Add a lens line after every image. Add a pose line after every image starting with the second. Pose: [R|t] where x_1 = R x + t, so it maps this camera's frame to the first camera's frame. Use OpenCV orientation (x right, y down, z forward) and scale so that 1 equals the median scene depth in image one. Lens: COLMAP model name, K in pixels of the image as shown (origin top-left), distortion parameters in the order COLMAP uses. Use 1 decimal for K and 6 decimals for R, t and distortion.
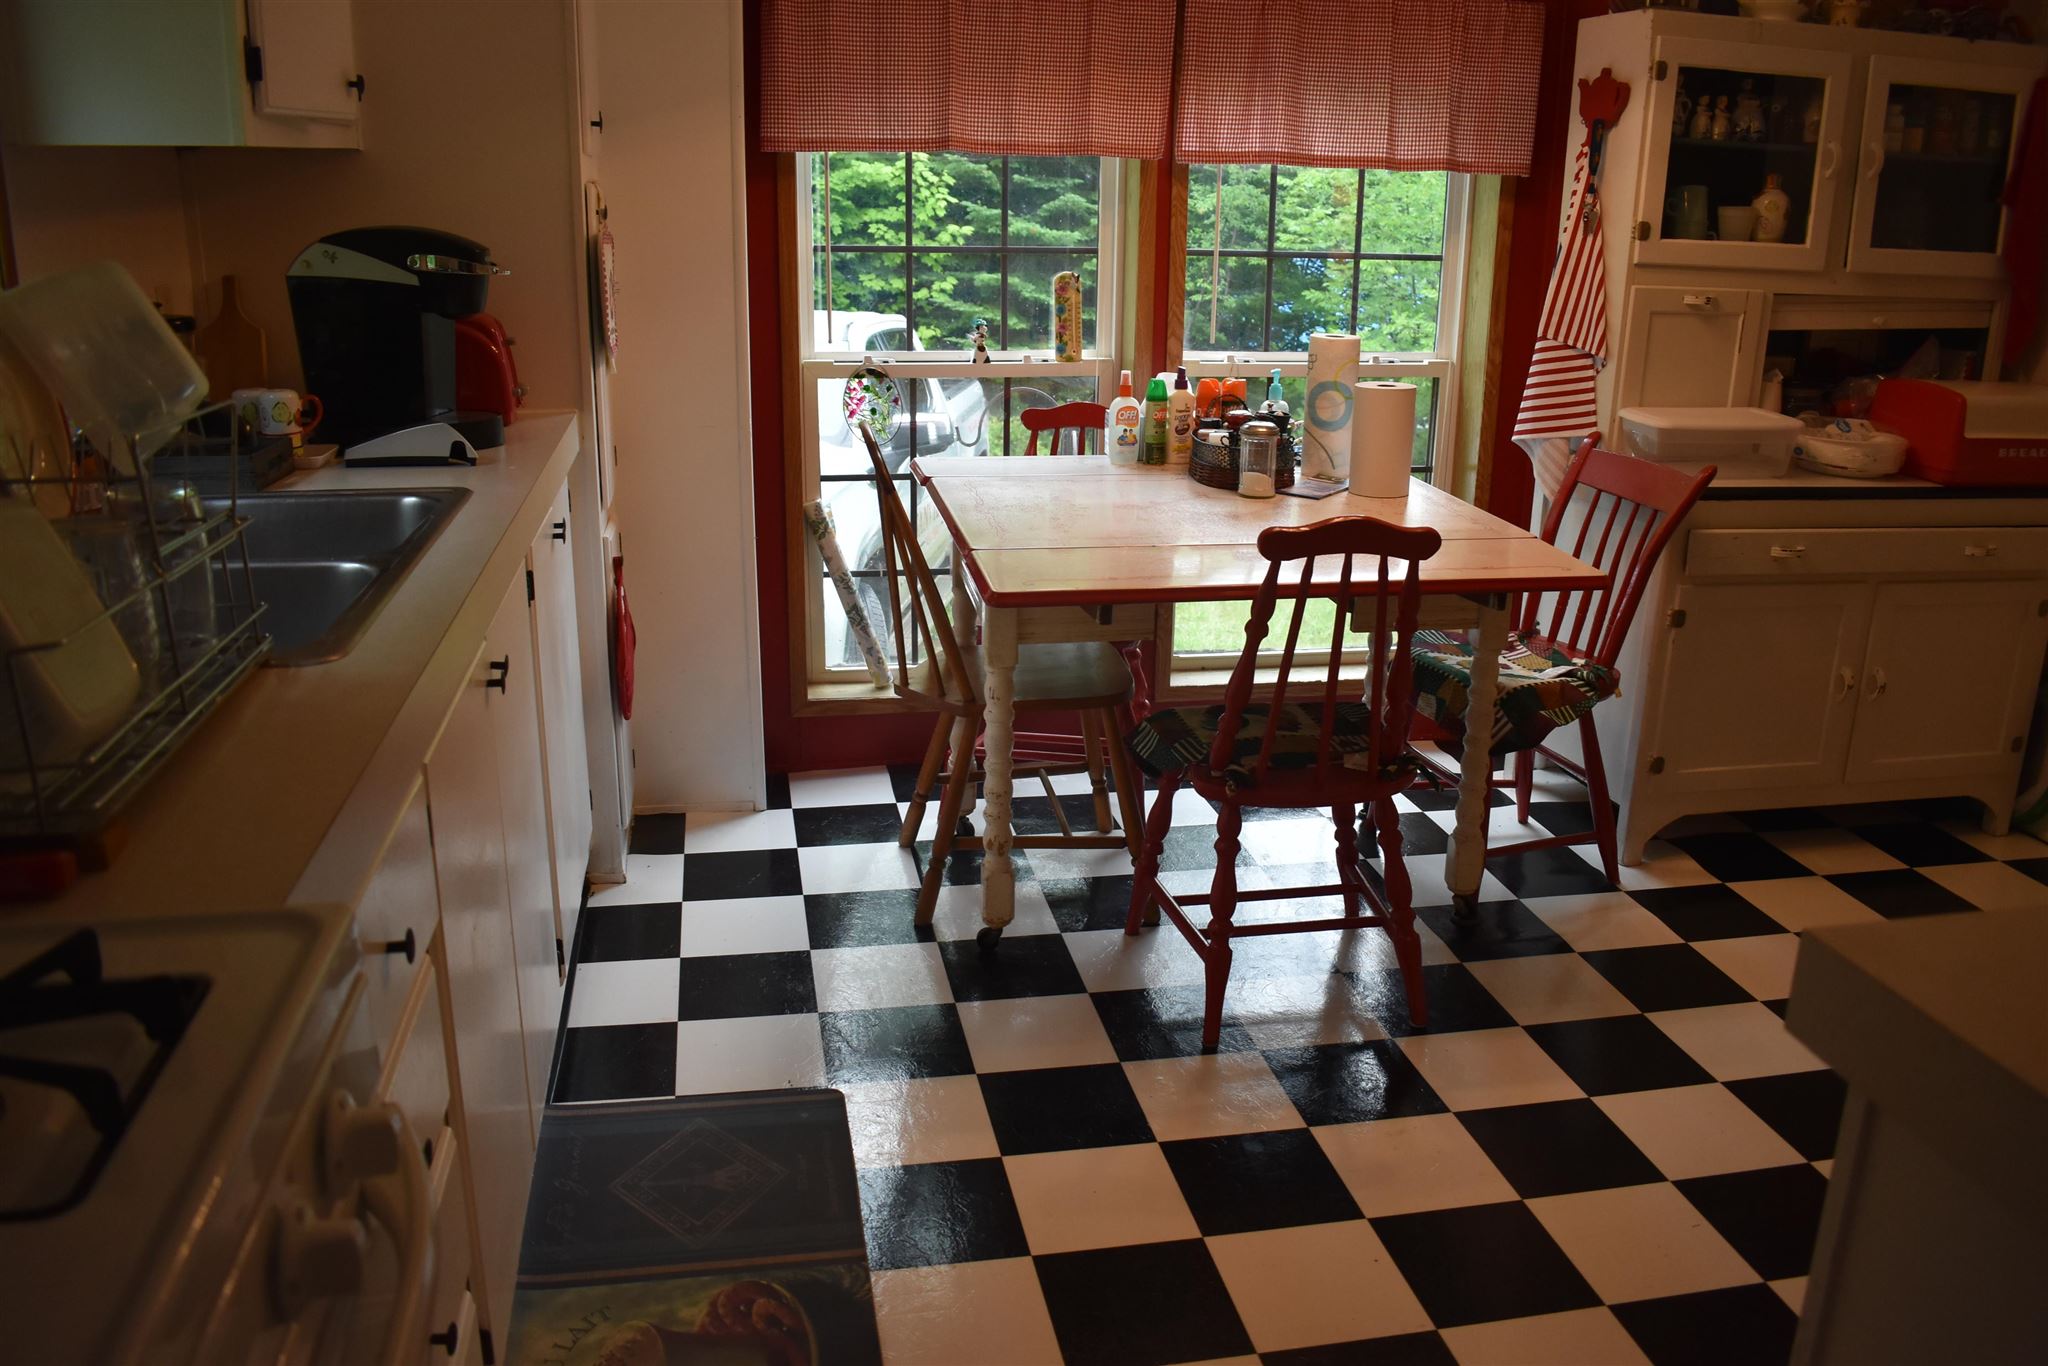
lens RADIAL K [[1628.4, 0, 1024.7], [0, 1628.4, 683.7], [0, 0, 1]] dist [-0.093111, 0.012199]
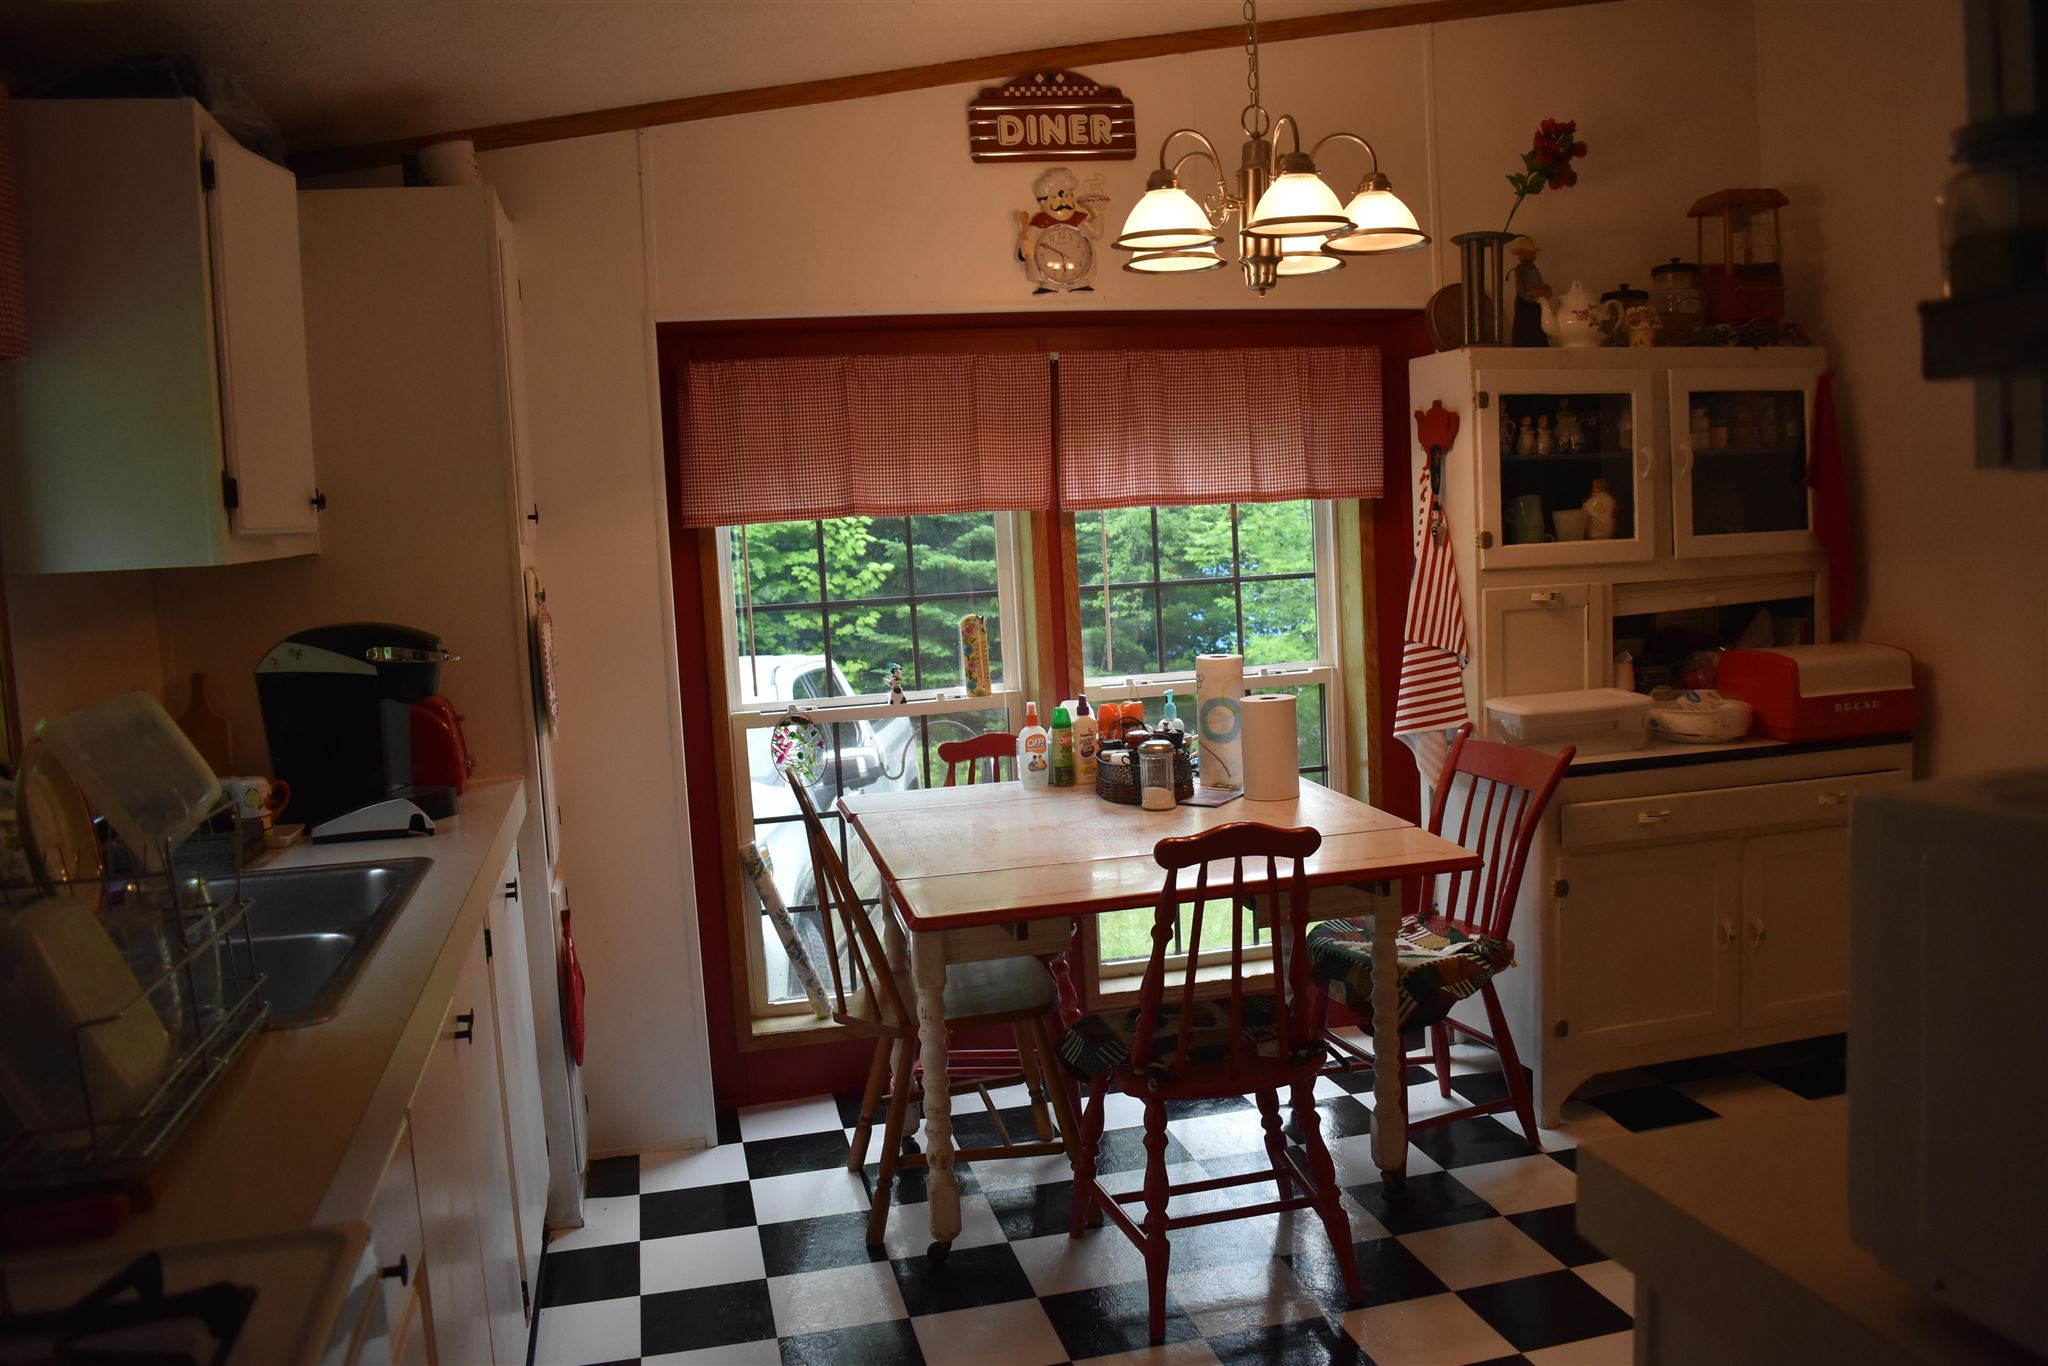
lens RADIAL K [[1628.4, 0, 1028.1], [0, 1628.4, 676.6], [0, 0, 1]] dist [-0.093111, 0.012199]
pose [[0.996320, -0.072516, 0.045689, 0.012837], [0.080124, 0.977308, -0.196085, 0.003406], [-0.030433, 0.199024, 0.979522, -0.071331]]
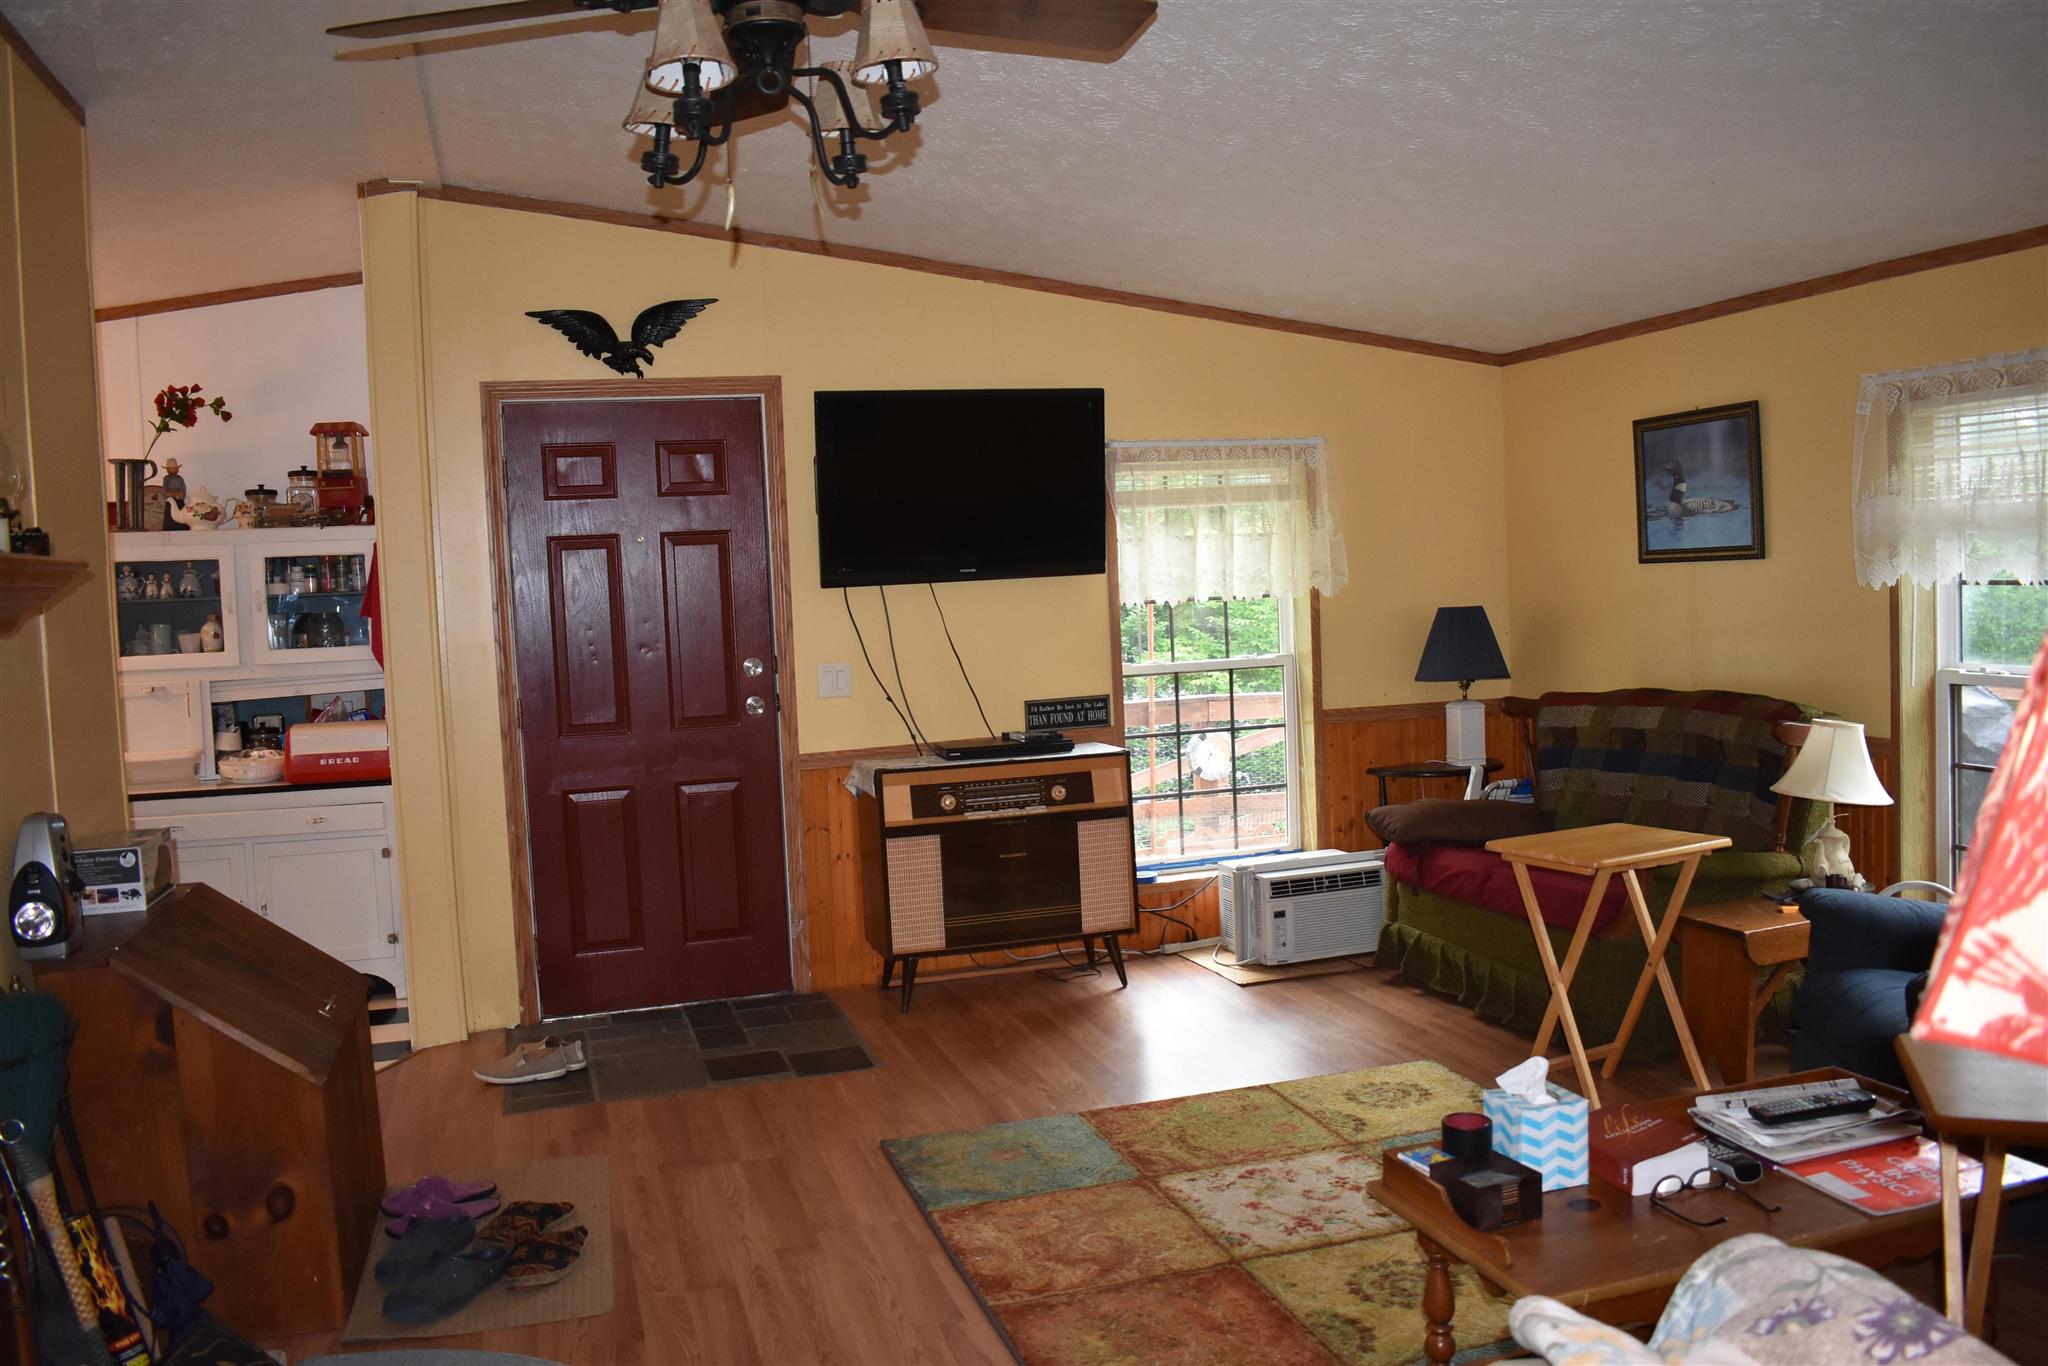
lens RADIAL K [[1628.4, 0, 1016.4], [0, 1628.4, 690.1], [0, 0, 1]] dist [-0.093111, 0.012199]
pose [[0.991051, -0.062249, 0.118084, 1.182956], [0.088185, 0.969405, -0.229081, 0.244278], [-0.100211, 0.237444, 0.966218, -0.778742]]
